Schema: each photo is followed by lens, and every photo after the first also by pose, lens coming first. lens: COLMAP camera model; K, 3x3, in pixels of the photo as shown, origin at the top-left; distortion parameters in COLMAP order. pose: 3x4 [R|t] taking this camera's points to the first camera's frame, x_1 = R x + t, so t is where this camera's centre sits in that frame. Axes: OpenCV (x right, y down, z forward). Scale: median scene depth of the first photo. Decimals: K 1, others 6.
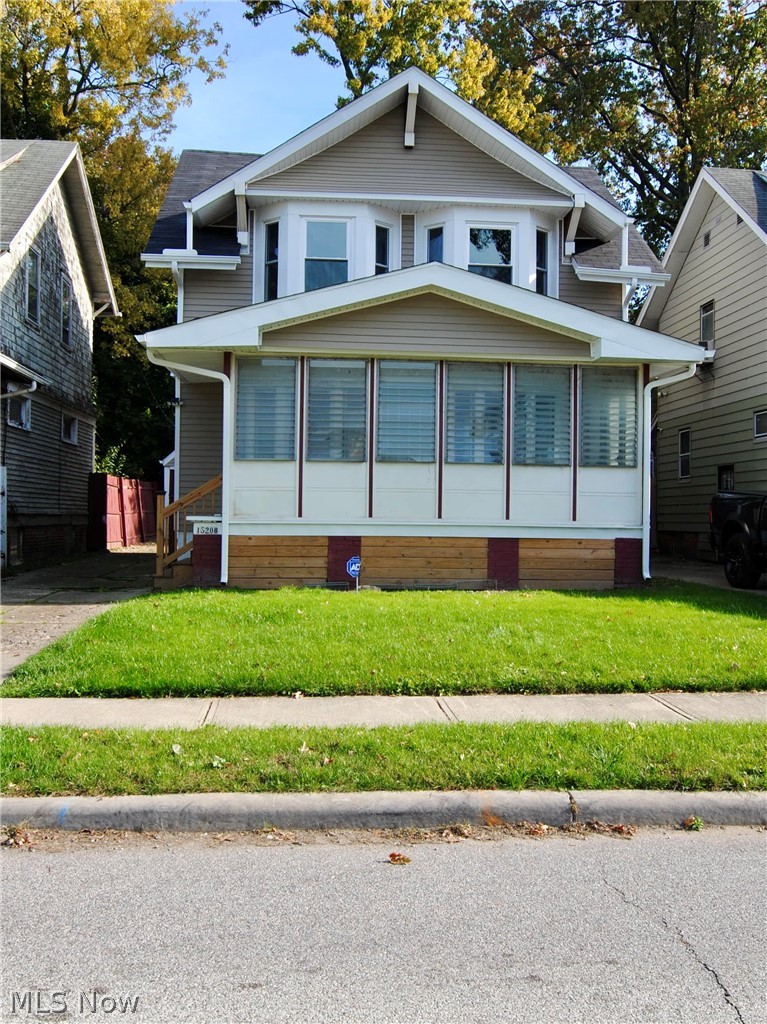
lens RADIAL K [[1027.1, 0, 383.5], [0, 1027.1, 512.0], [0, 0, 1]] dist [-0.016510, 0.031238]
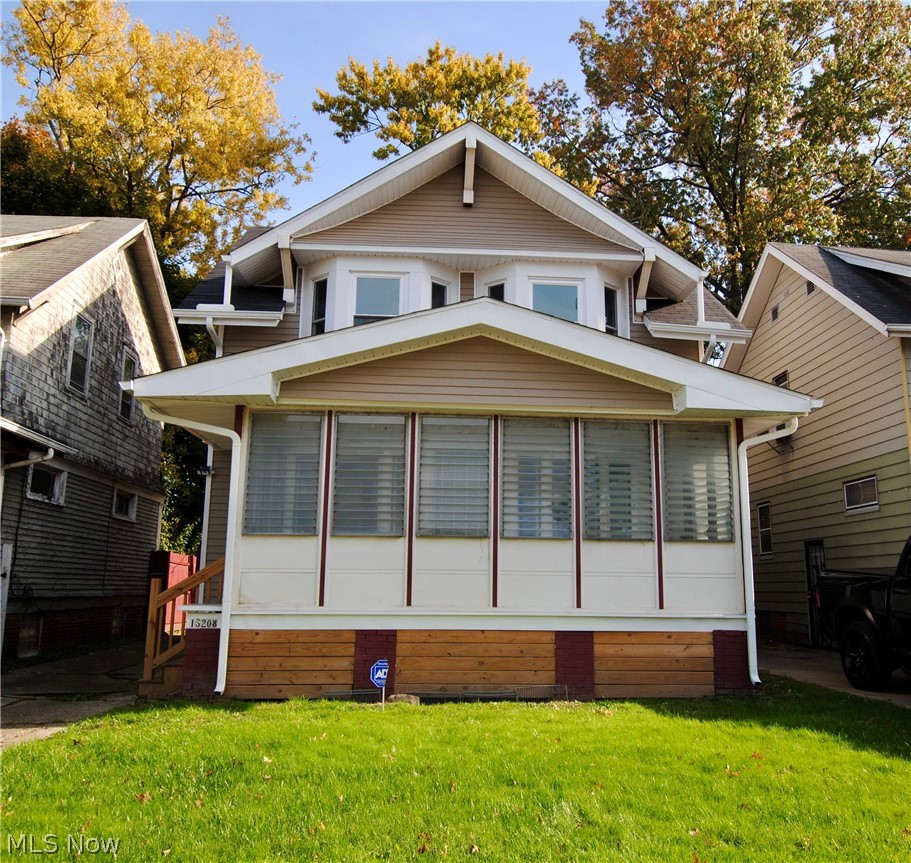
lens RADIAL K [[851.6, 0, 477.7], [0, 851.6, 429.7], [0, 0, 1]] dist [-0.009509, 0.007859]
pose [[0.999975, -0.004545, -0.005469, 0.041466], [0.003506, 0.984208, -0.176983, -0.011263], [0.006187, 0.176959, 0.984199, 0.287719]]
